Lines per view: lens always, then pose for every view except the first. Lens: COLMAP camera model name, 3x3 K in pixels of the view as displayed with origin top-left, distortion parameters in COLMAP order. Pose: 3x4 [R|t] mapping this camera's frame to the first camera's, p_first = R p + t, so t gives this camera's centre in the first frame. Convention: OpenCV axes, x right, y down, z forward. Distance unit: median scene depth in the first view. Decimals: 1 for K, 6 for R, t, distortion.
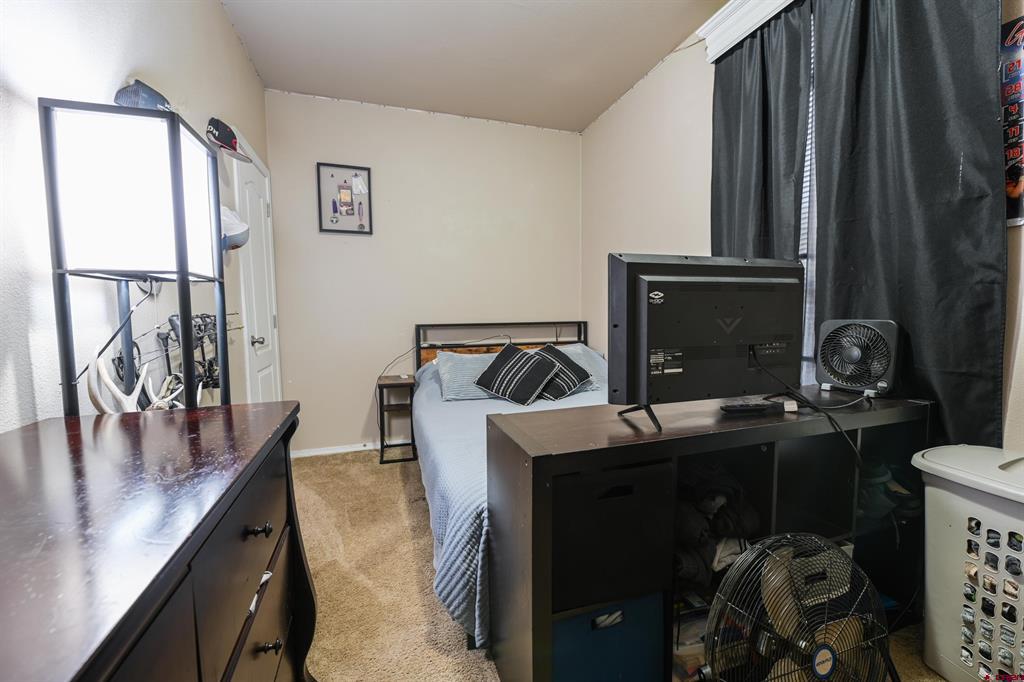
lens RADIAL K [[404.6, 0, 512.2], [0, 404.6, 342.4], [0, 0, 1]] dist [-0.009322, -0.000030]
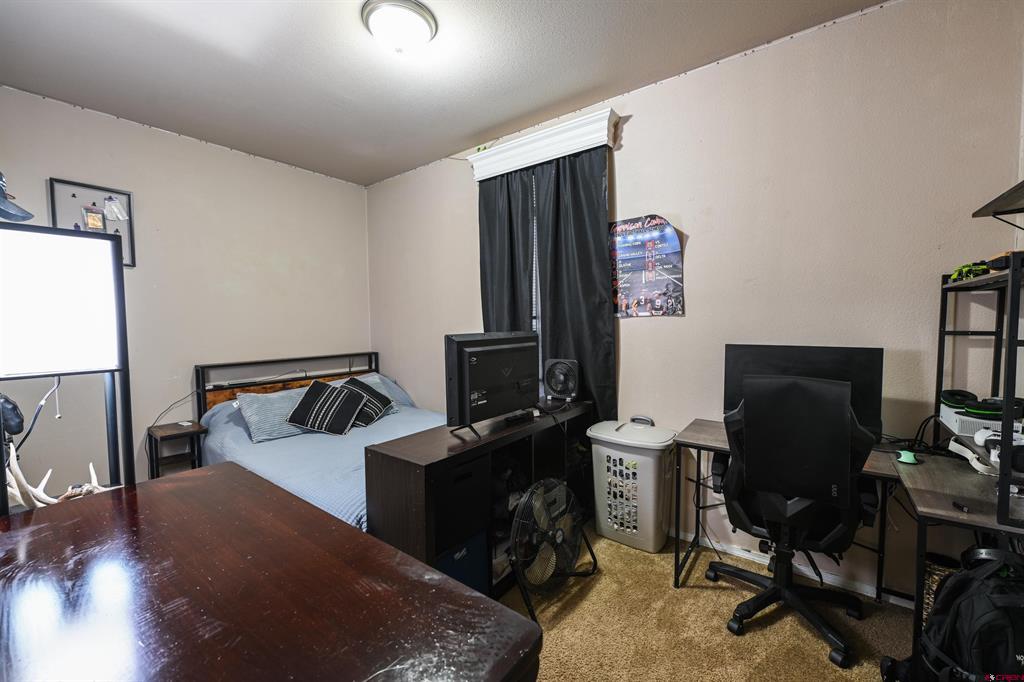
lens RADIAL K [[404.6, 0, 512.2], [0, 404.6, 342.4], [0, 0, 1]] dist [-0.009322, -0.000030]
pose [[0.825251, -0.029547, 0.563992, -0.368961], [0.043730, 0.998975, -0.011653, -0.127195], [-0.563070, 0.034280, 0.825698, -0.403164]]
